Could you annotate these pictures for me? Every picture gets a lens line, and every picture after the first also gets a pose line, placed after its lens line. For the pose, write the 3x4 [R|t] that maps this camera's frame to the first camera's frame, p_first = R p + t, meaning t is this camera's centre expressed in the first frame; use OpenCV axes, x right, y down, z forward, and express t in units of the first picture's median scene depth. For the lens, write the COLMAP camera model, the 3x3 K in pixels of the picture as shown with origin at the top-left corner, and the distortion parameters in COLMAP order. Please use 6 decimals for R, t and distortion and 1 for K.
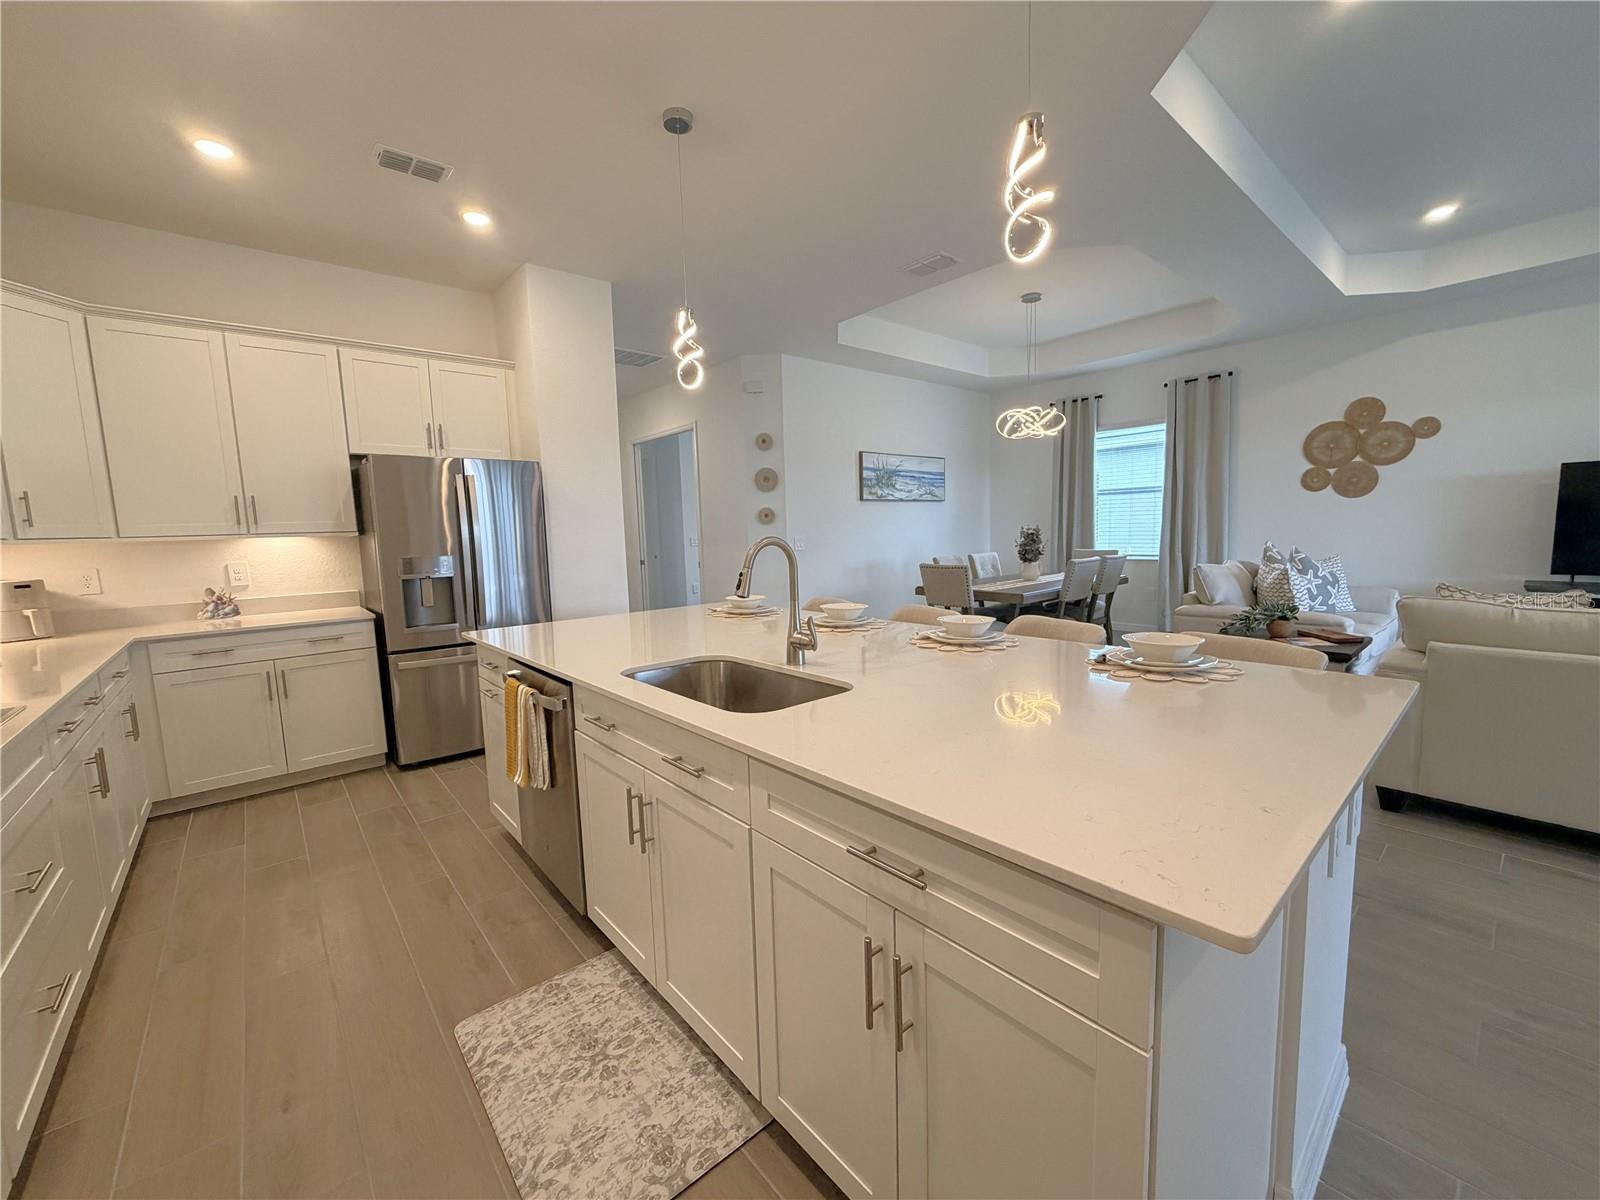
lens RADIAL K [[637.5, 0, 792.0], [0, 637.5, 597.0], [0, 0, 1]] dist [0.000756, -0.000159]
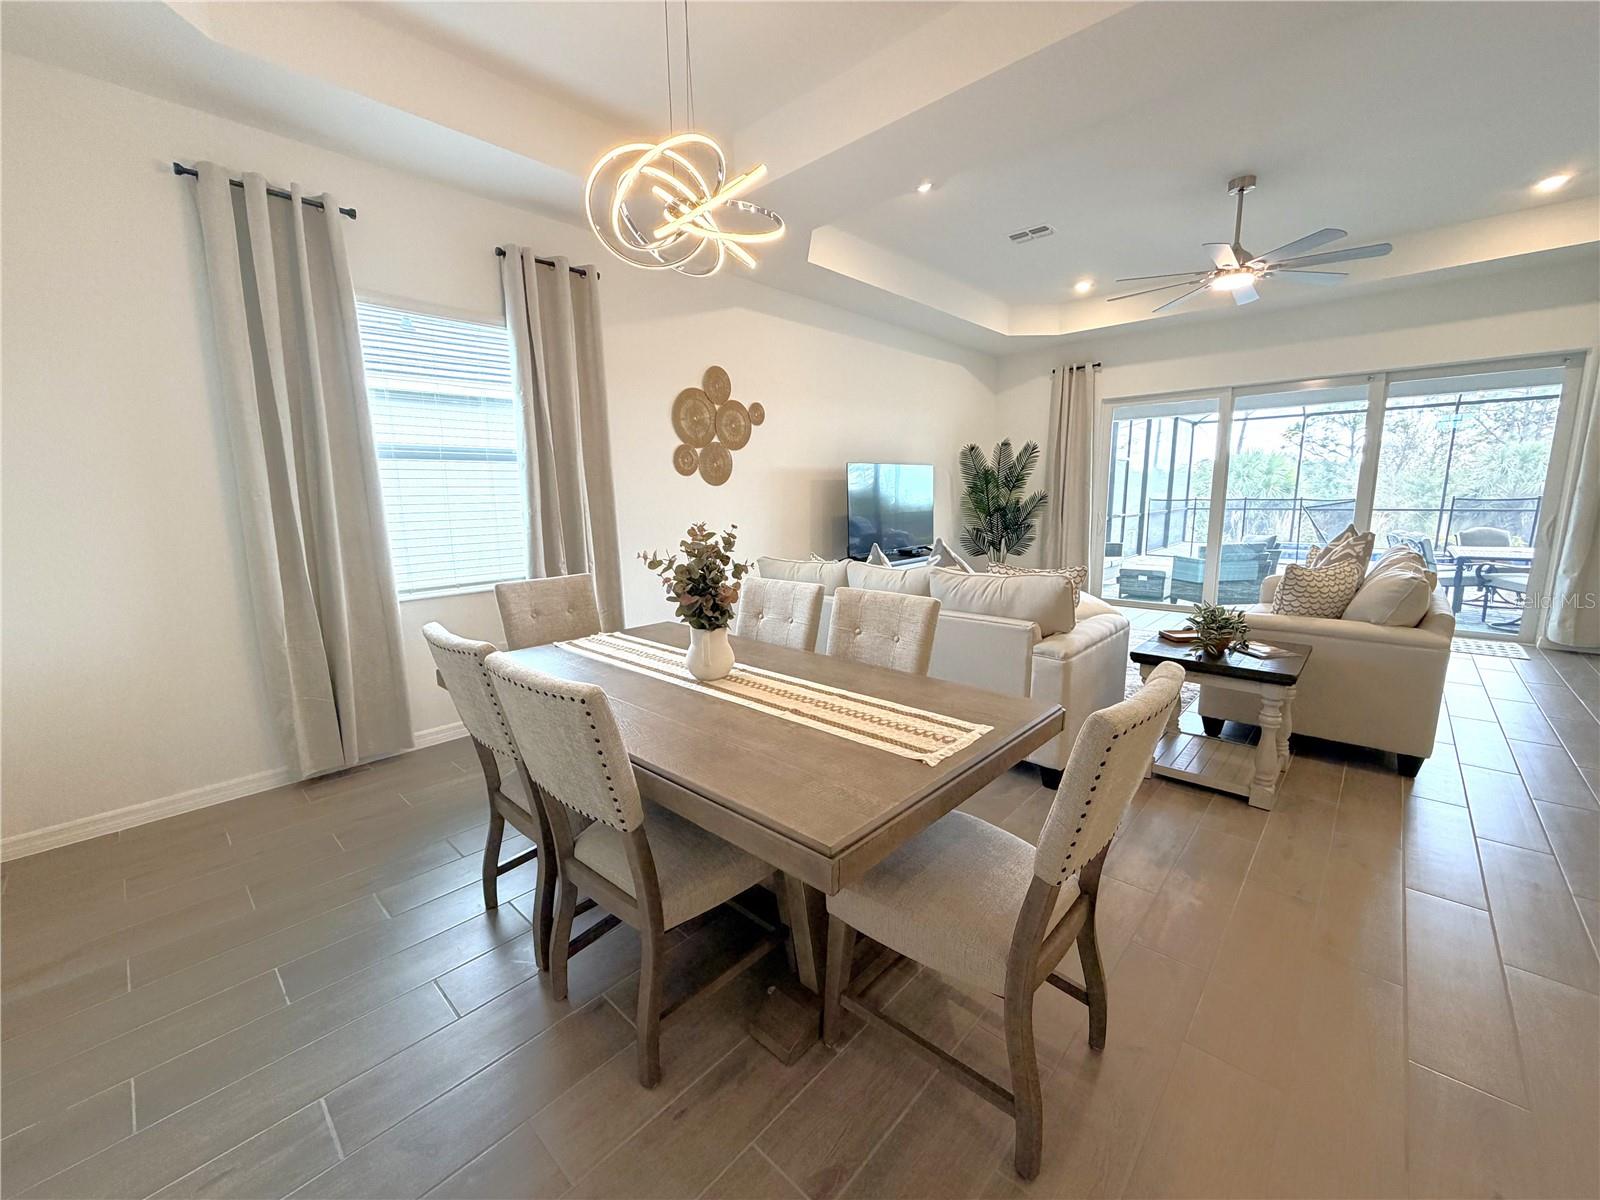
lens RADIAL K [[637.5, 0, 796.5], [0, 637.5, 598.9], [0, 0, 1]] dist [0.000756, -0.000159]
pose [[-0.112674, -0.131317, 0.984916, 0.028863], [0.128134, 0.981032, 0.145458, -0.192653], [-0.985336, 0.142591, -0.093710, 1.624578]]
